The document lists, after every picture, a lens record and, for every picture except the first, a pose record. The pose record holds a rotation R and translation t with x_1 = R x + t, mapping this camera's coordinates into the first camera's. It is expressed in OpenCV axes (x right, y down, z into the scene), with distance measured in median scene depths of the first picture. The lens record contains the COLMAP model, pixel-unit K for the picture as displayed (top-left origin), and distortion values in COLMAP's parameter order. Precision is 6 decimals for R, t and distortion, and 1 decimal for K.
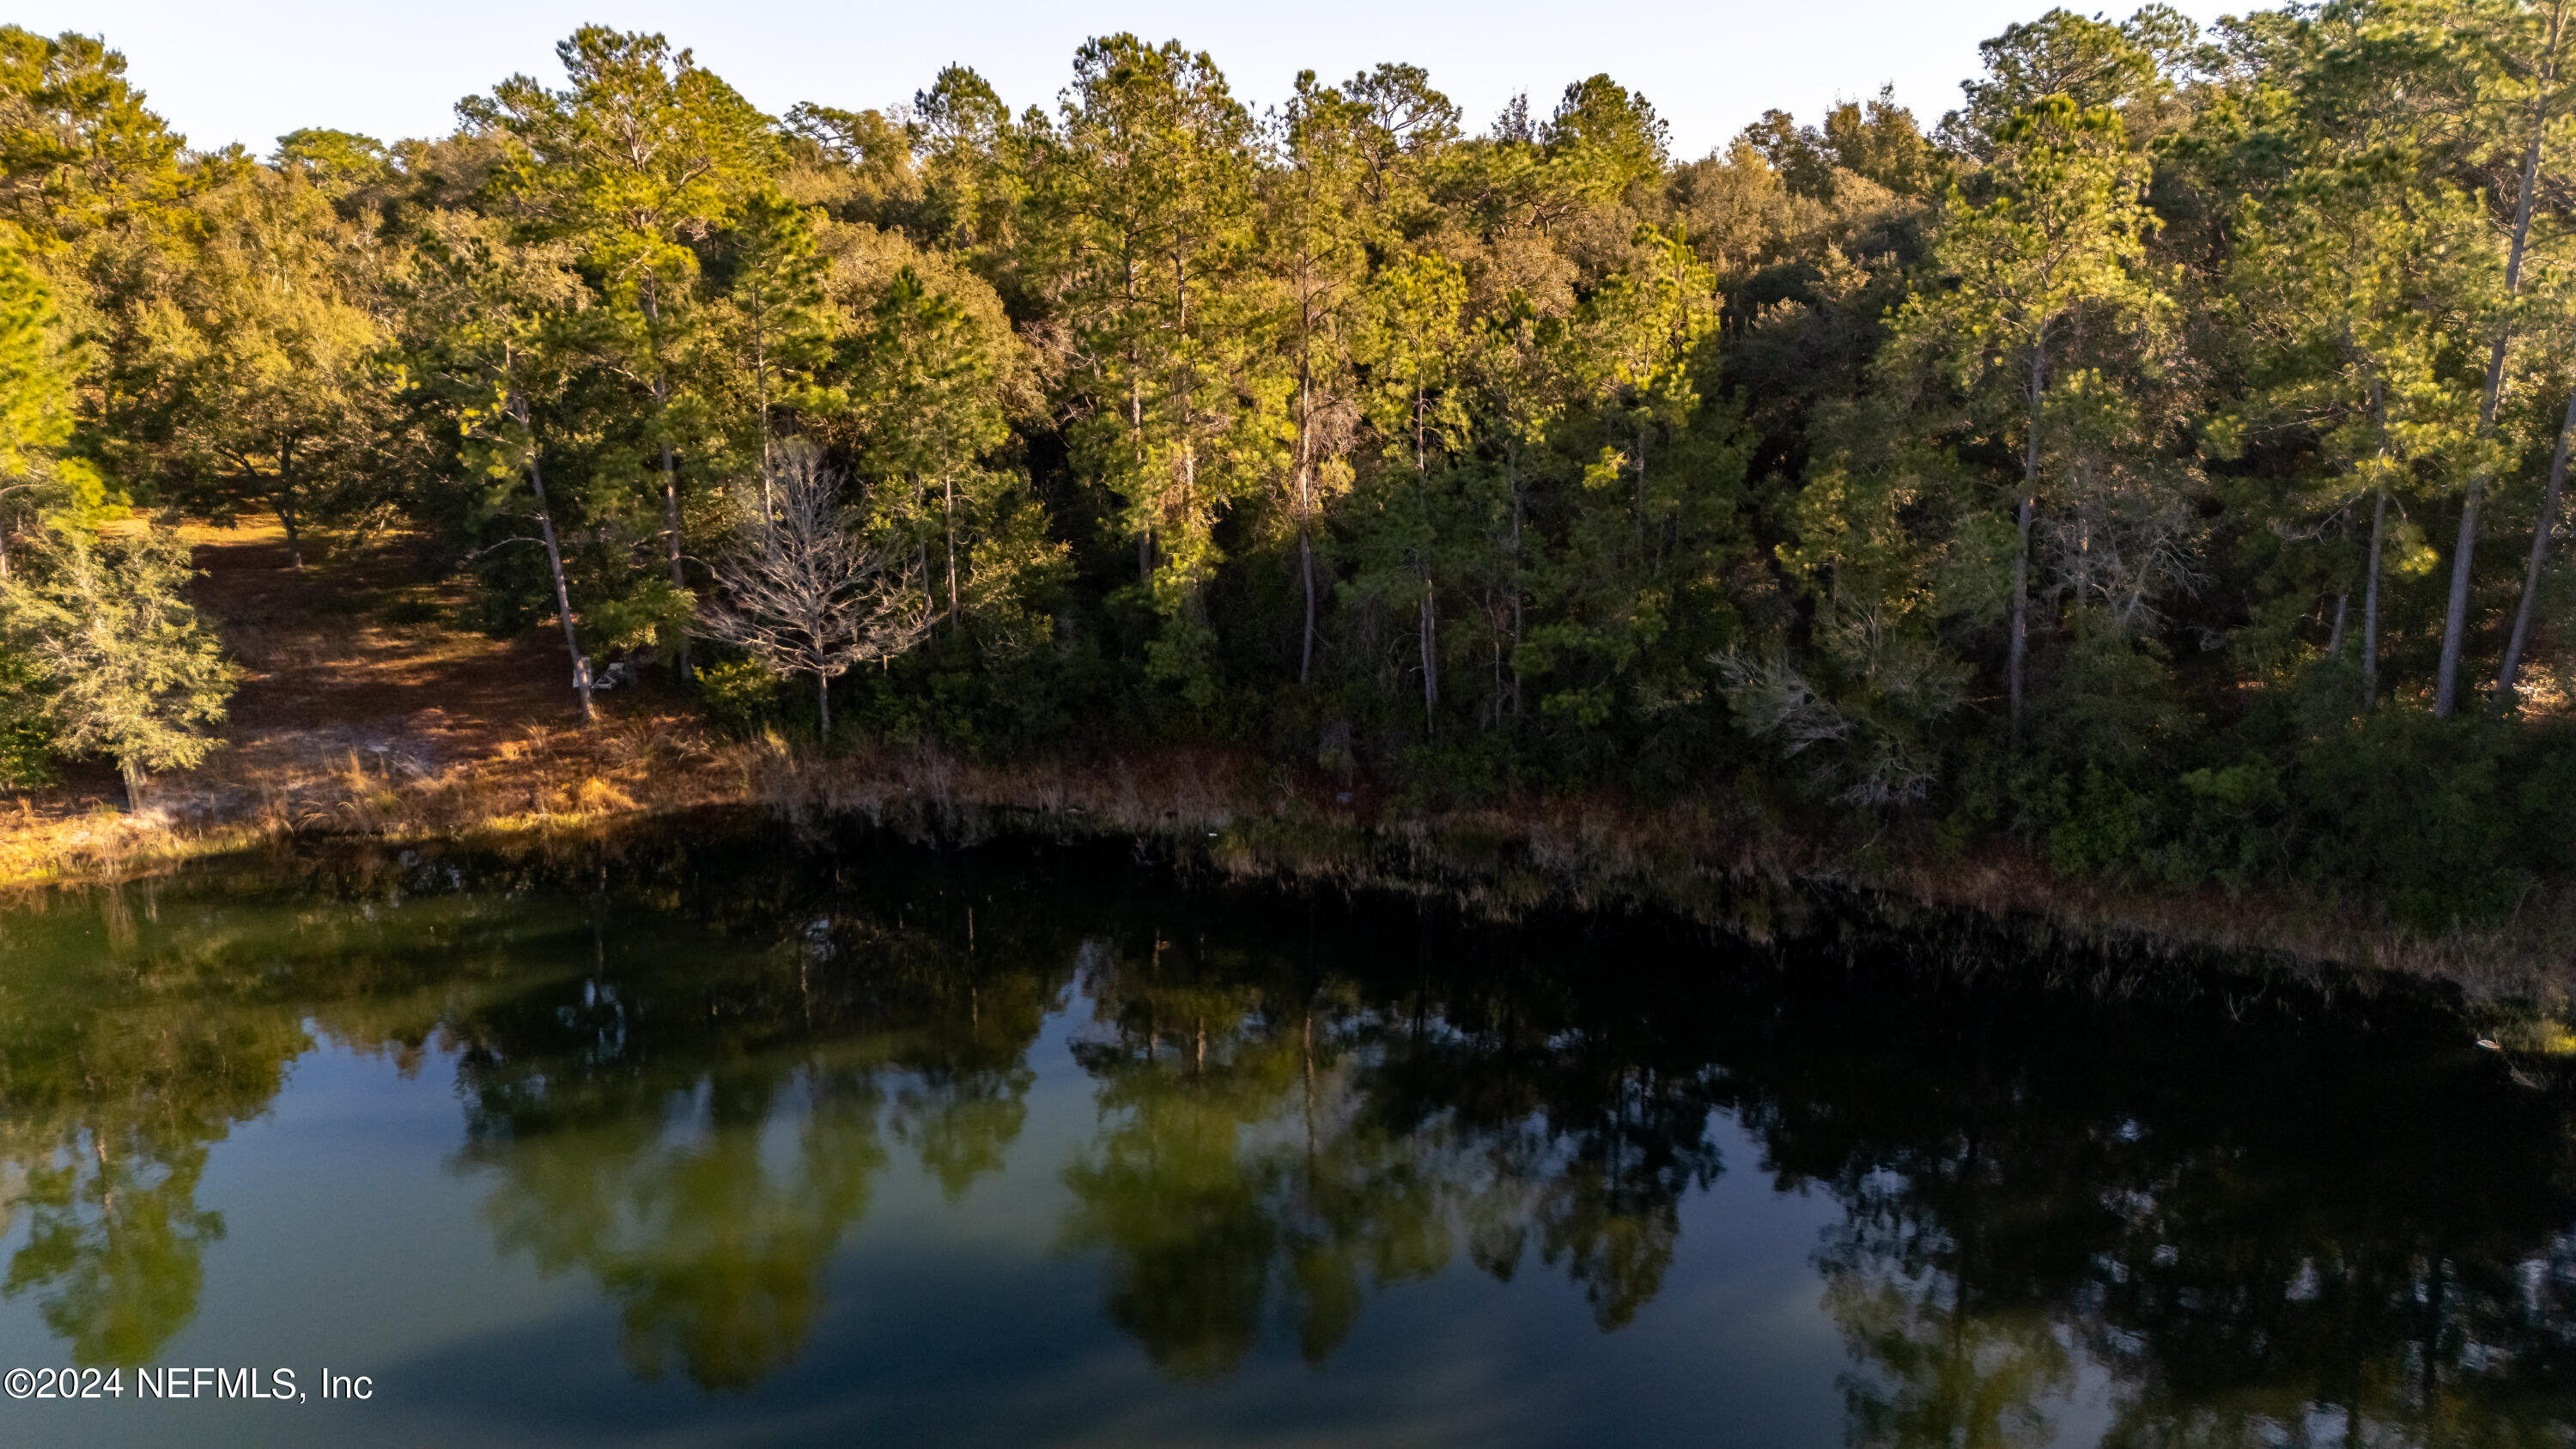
lens RADIAL K [[1890.3, 0, 1288.0], [0, 1890.3, 724.5], [0, 0, 1]] dist [0.096963, -0.070662]
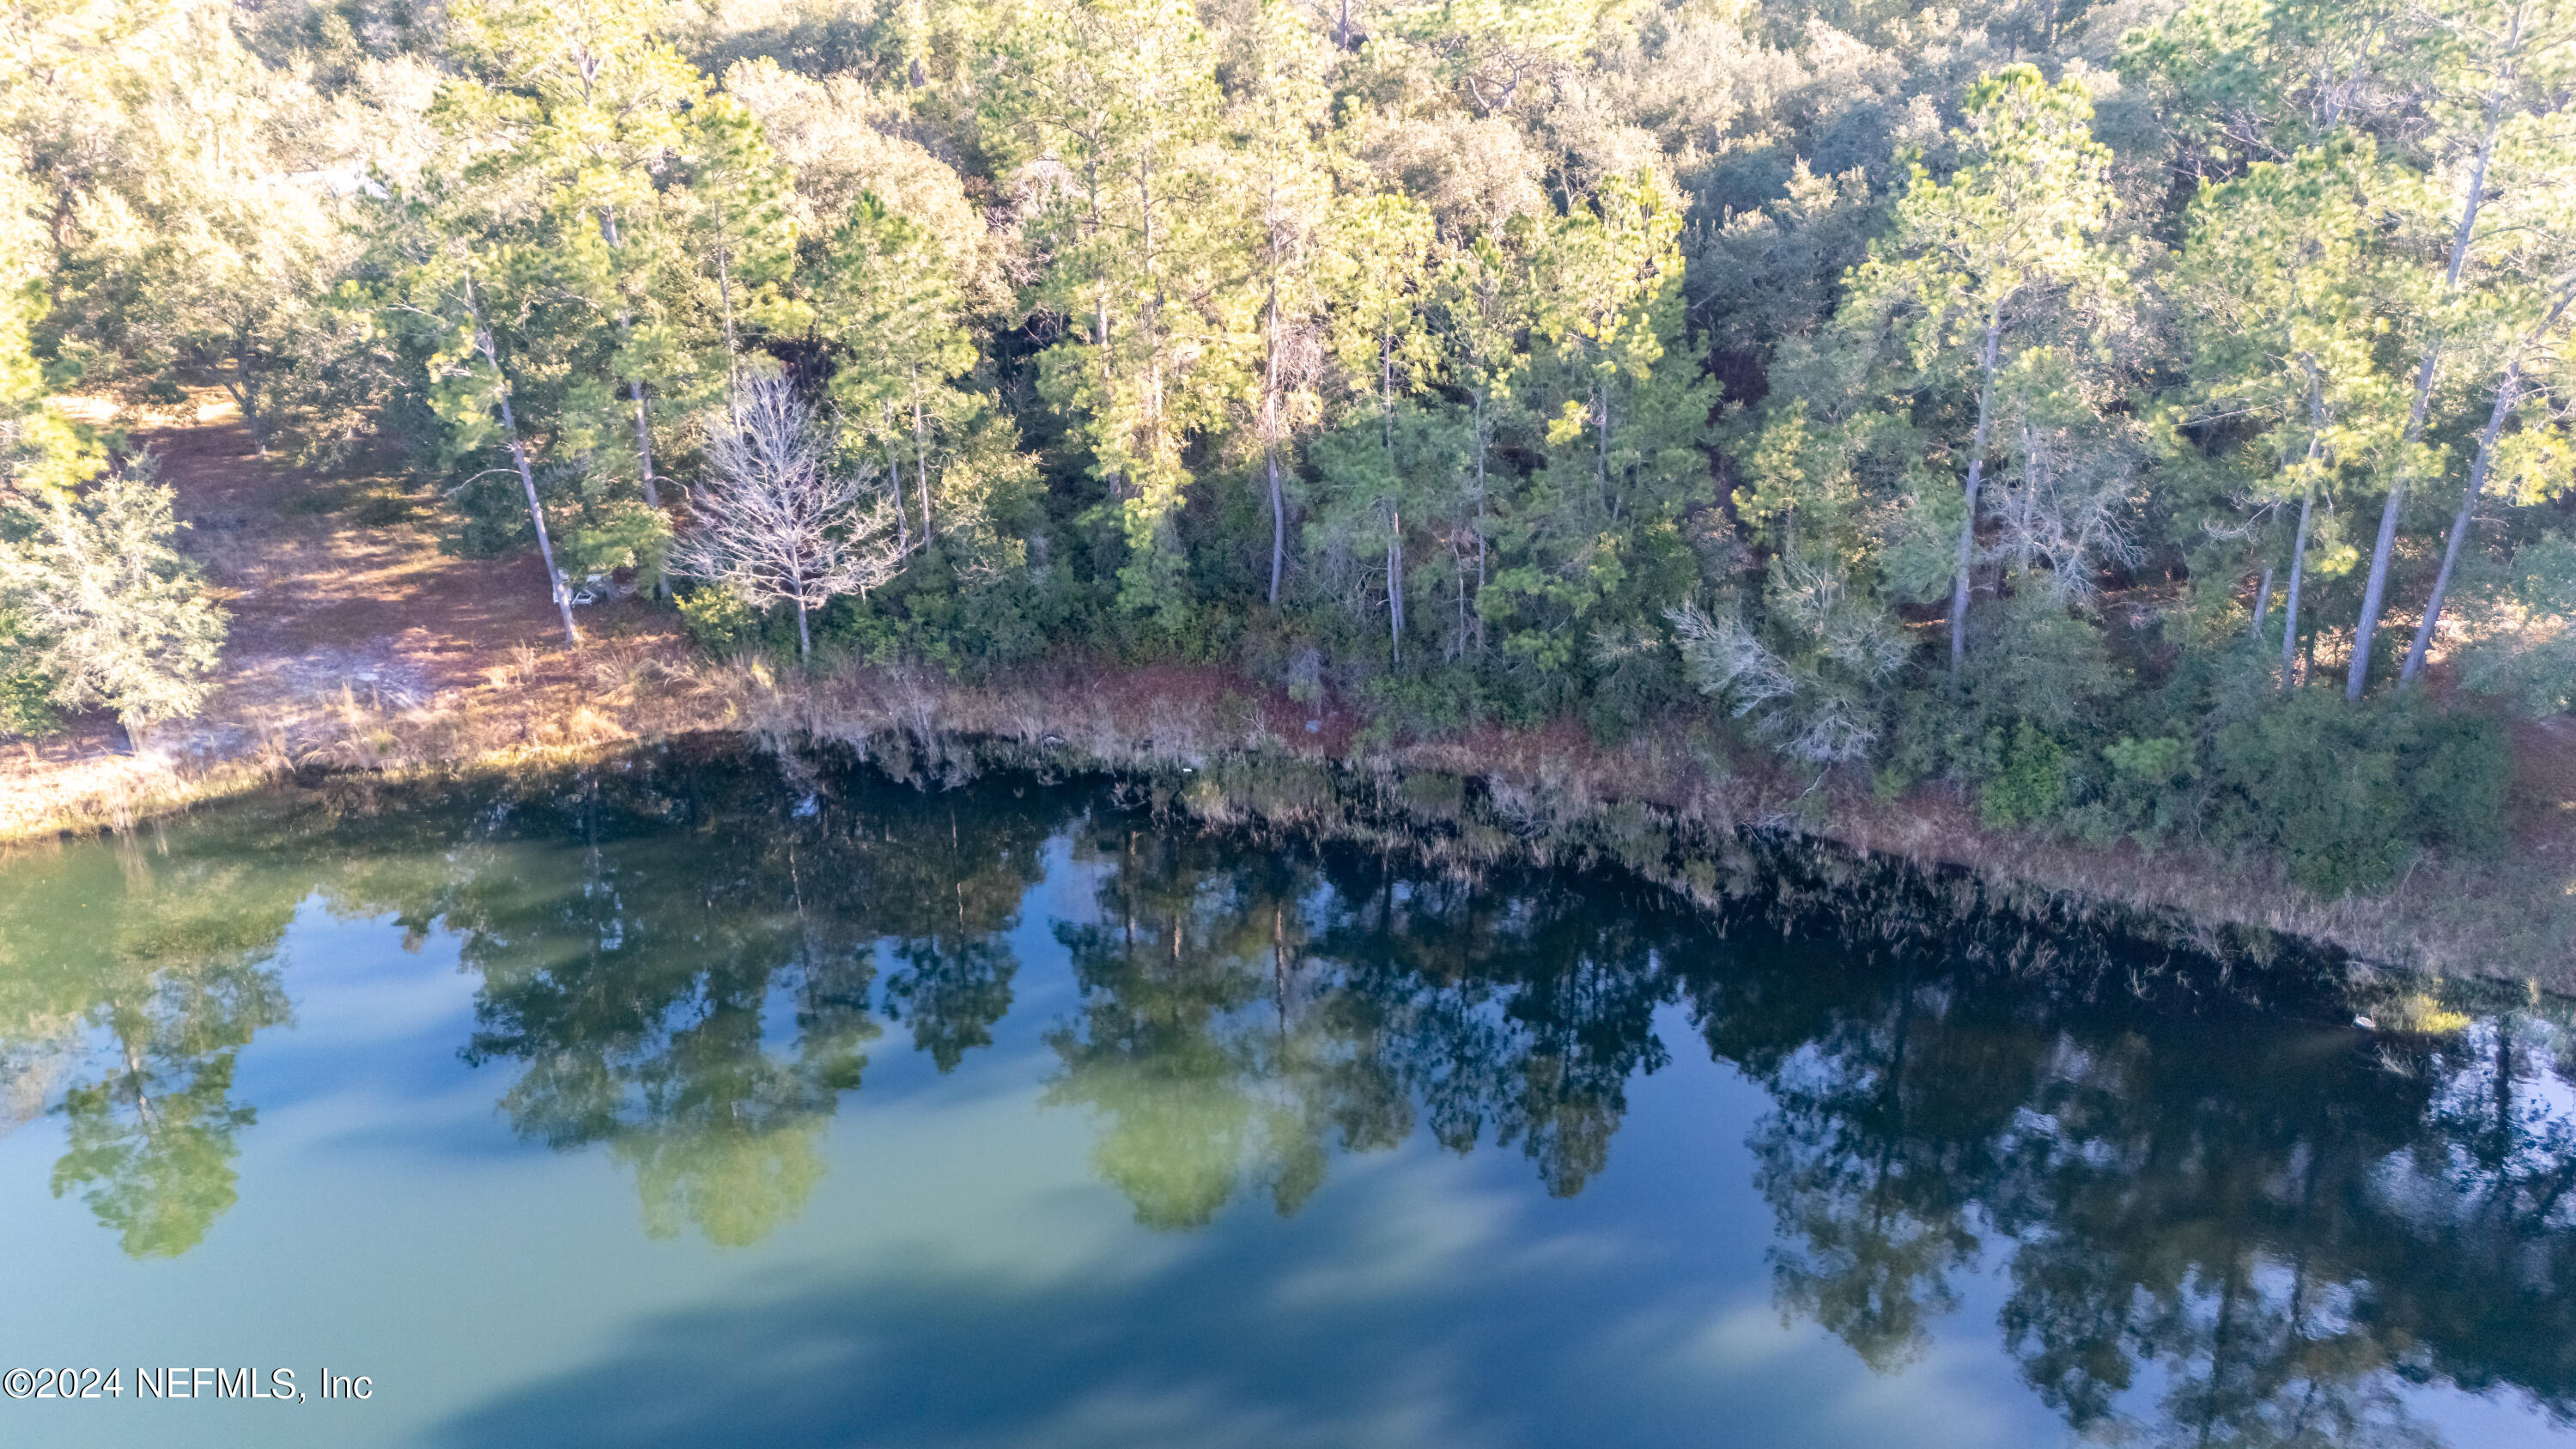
lens RADIAL K [[1890.3, 0, 1288.0], [0, 1890.3, 724.5], [0, 0, 1]] dist [0.096963, -0.070662]
pose [[0.999803, -0.007686, 0.018304, -0.003018], [0.004925, 0.989217, 0.146372, -0.115662], [-0.019232, -0.146253, 0.989060, -0.026240]]
